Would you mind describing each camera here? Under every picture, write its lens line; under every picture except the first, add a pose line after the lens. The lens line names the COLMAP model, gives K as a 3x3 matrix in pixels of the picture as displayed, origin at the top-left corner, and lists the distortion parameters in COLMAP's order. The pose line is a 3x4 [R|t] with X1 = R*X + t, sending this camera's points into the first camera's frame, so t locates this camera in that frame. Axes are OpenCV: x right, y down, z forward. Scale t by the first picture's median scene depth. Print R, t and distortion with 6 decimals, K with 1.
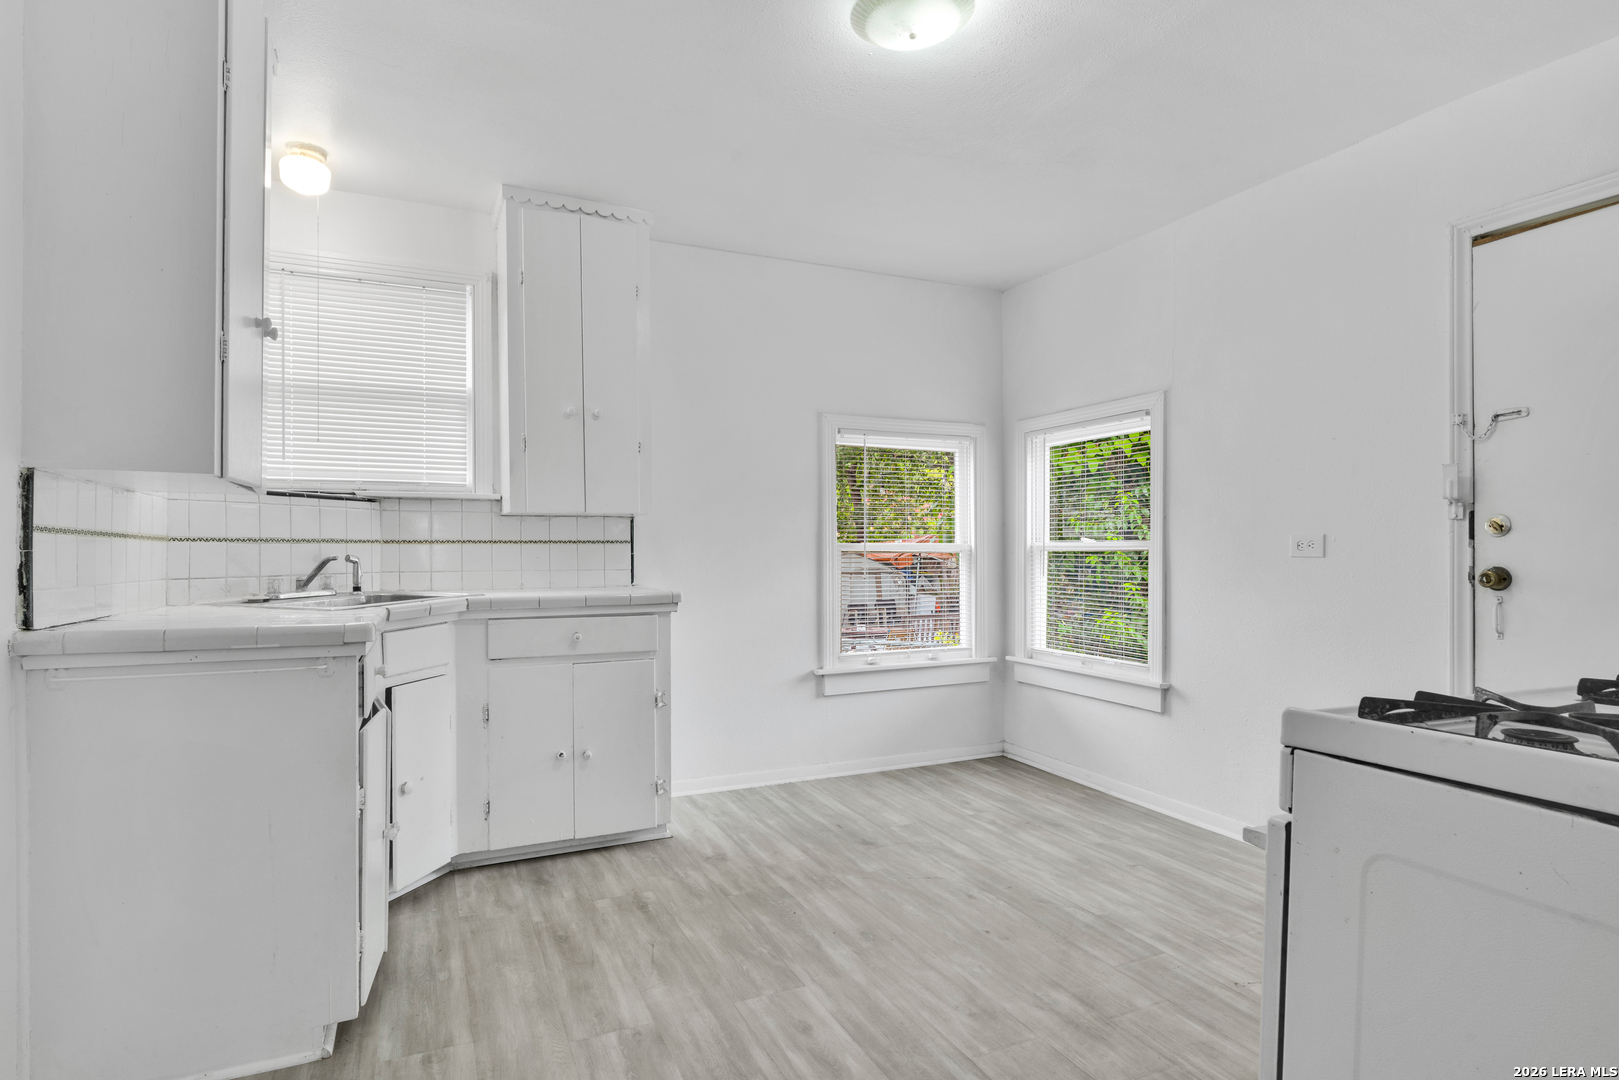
lens RADIAL K [[838.3, 0, 797.1], [0, 838.3, 545.9], [0, 0, 1]] dist [-0.001488, 0.000175]
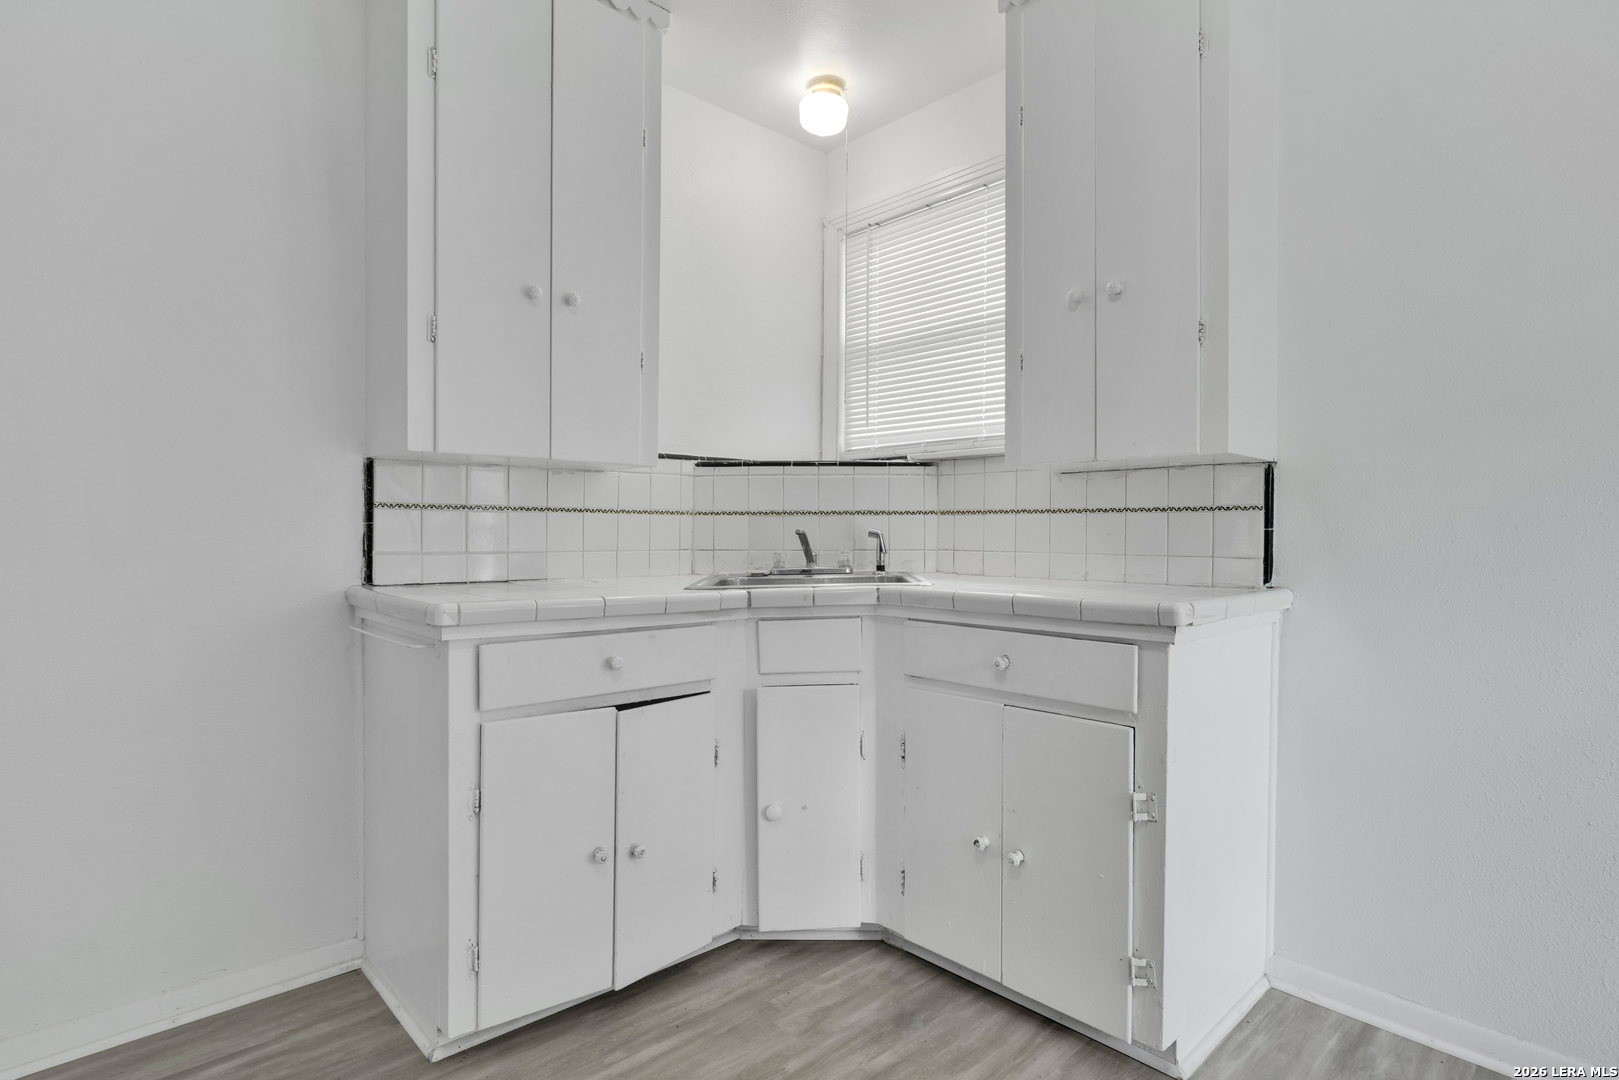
lens RADIAL K [[838.3, 0, 812.4], [0, 838.3, 533.9], [0, 0, 1]] dist [-0.001488, 0.000175]
pose [[0.322421, 0.012532, -0.946513, 0.296879], [0.003978, 0.999886, 0.014594, 0.003708], [0.946588, -0.008471, 0.322335, 0.713168]]
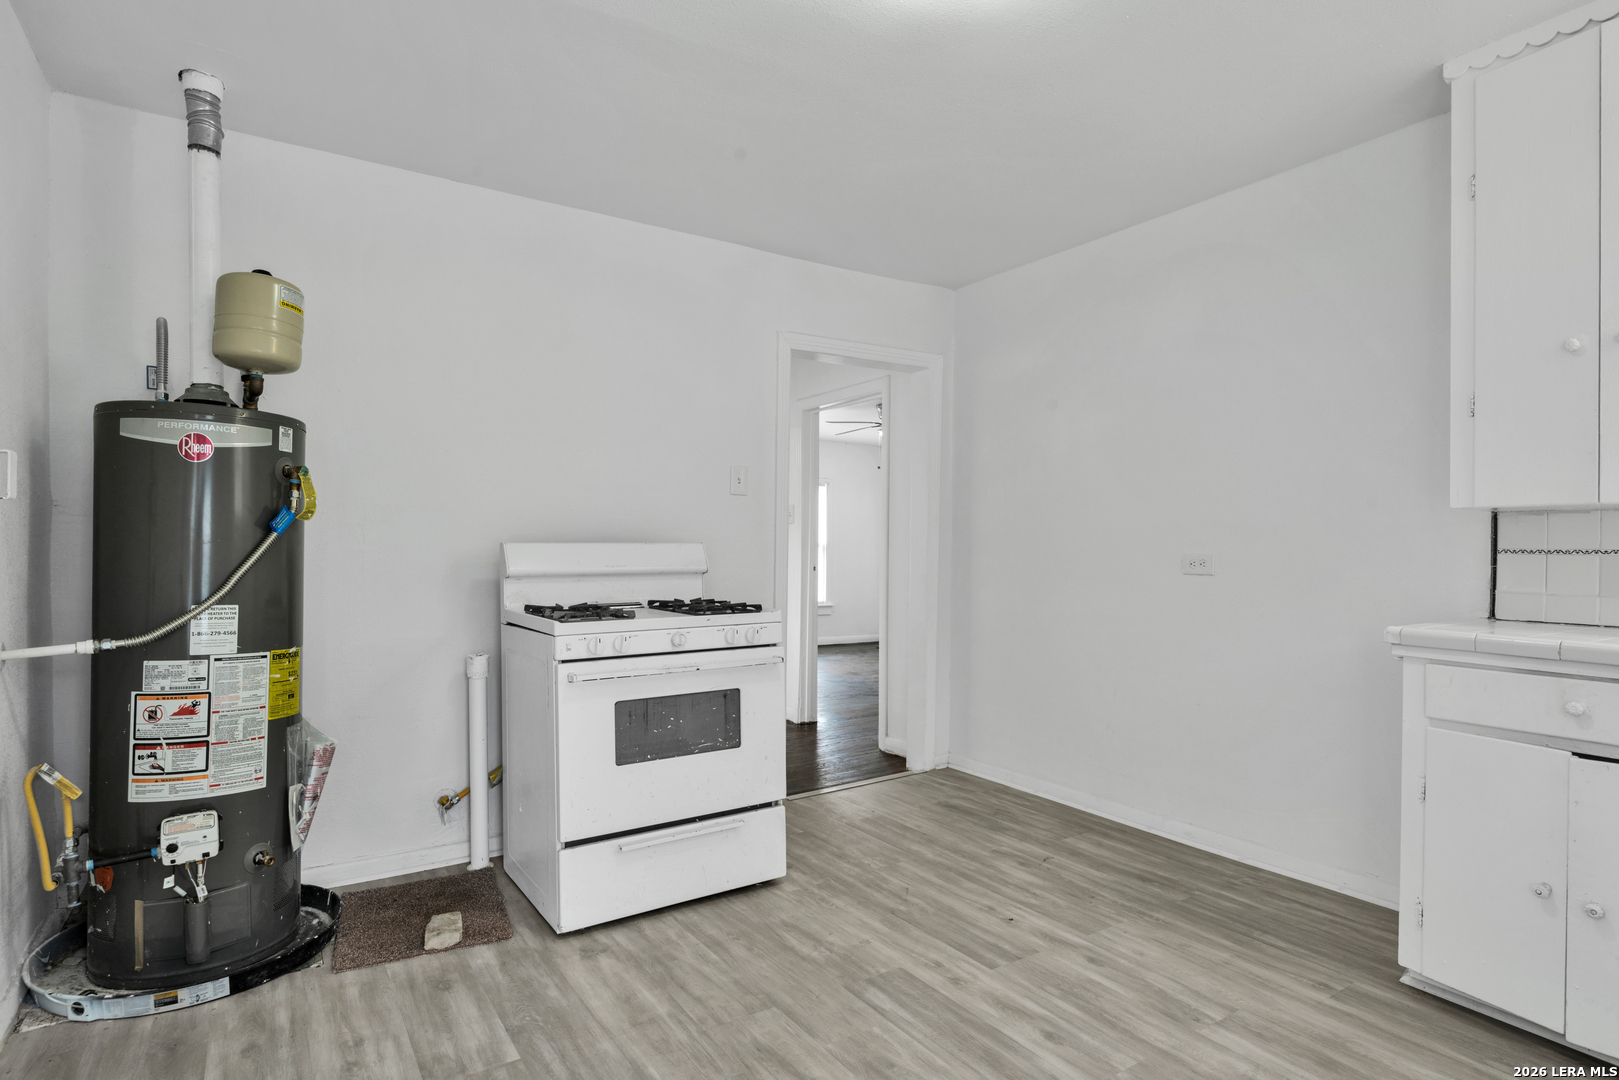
lens RADIAL K [[838.3, 0, 815.9], [0, 838.3, 555.4], [0, 0, 1]] dist [-0.001488, 0.000175]
pose [[-0.985931, -0.012878, -0.166658, 0.315452], [-0.011434, 0.999888, -0.009616, 0.008104], [0.166763, -0.007575, -0.985968, 1.329485]]
